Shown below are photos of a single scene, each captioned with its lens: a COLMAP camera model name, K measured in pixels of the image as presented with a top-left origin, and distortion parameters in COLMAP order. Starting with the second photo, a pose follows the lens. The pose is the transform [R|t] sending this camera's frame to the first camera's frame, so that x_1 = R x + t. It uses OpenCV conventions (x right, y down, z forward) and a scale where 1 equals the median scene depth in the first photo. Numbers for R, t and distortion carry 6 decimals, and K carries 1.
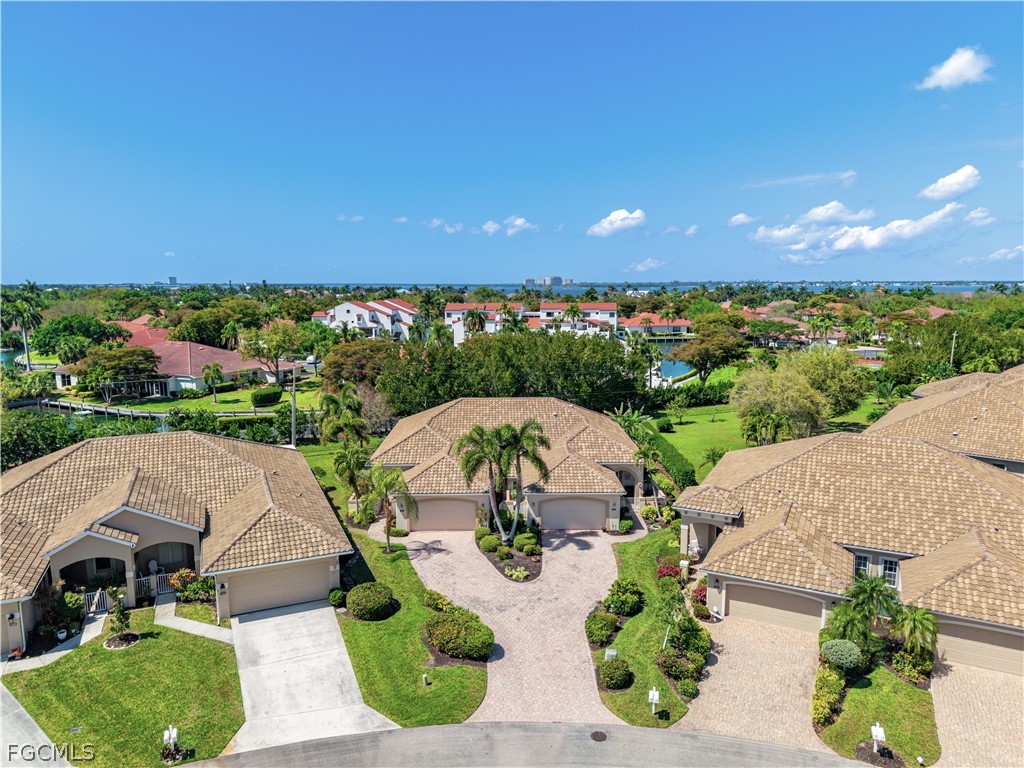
lens RADIAL K [[713.7, 0, 512.0], [0, 713.7, 384.0], [0, 0, 1]] dist [-0.000671, 0.006100]
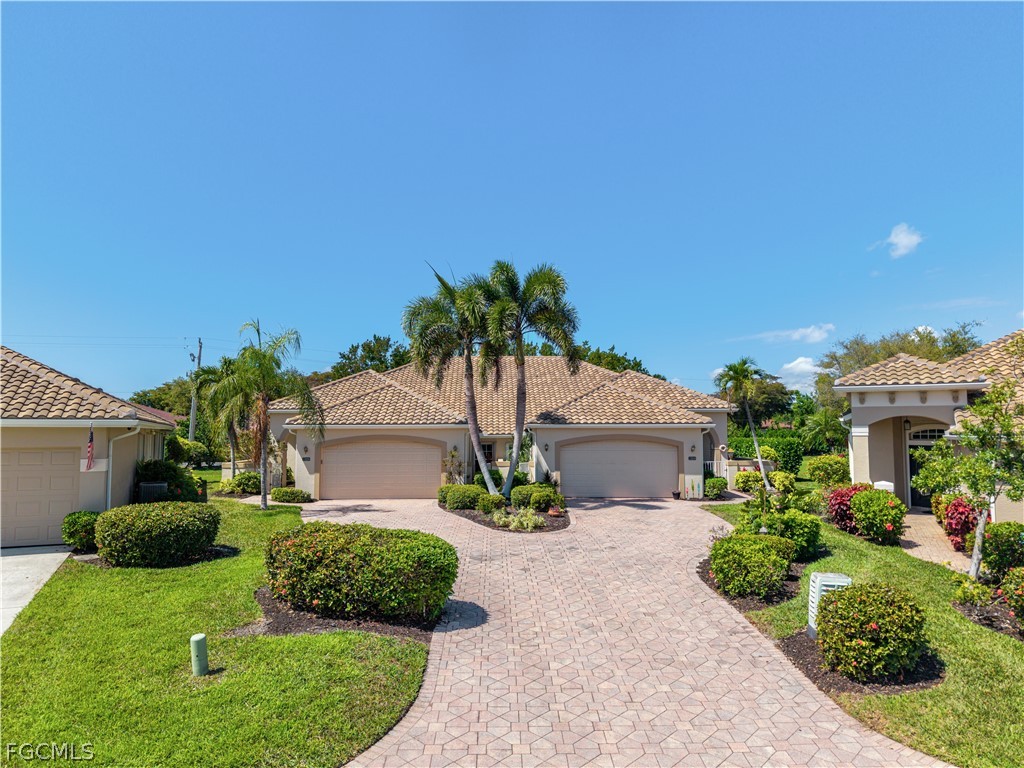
lens RADIAL K [[713.7, 0, 512.0], [0, 713.7, 384.0], [0, 0, 1]] dist [-0.000671, 0.006100]
pose [[0.999959, 0.001862, 0.008867, -0.001847], [0.000021, 0.978169, -0.207812, 0.273093], [-0.009061, 0.207804, 0.978129, 0.521299]]
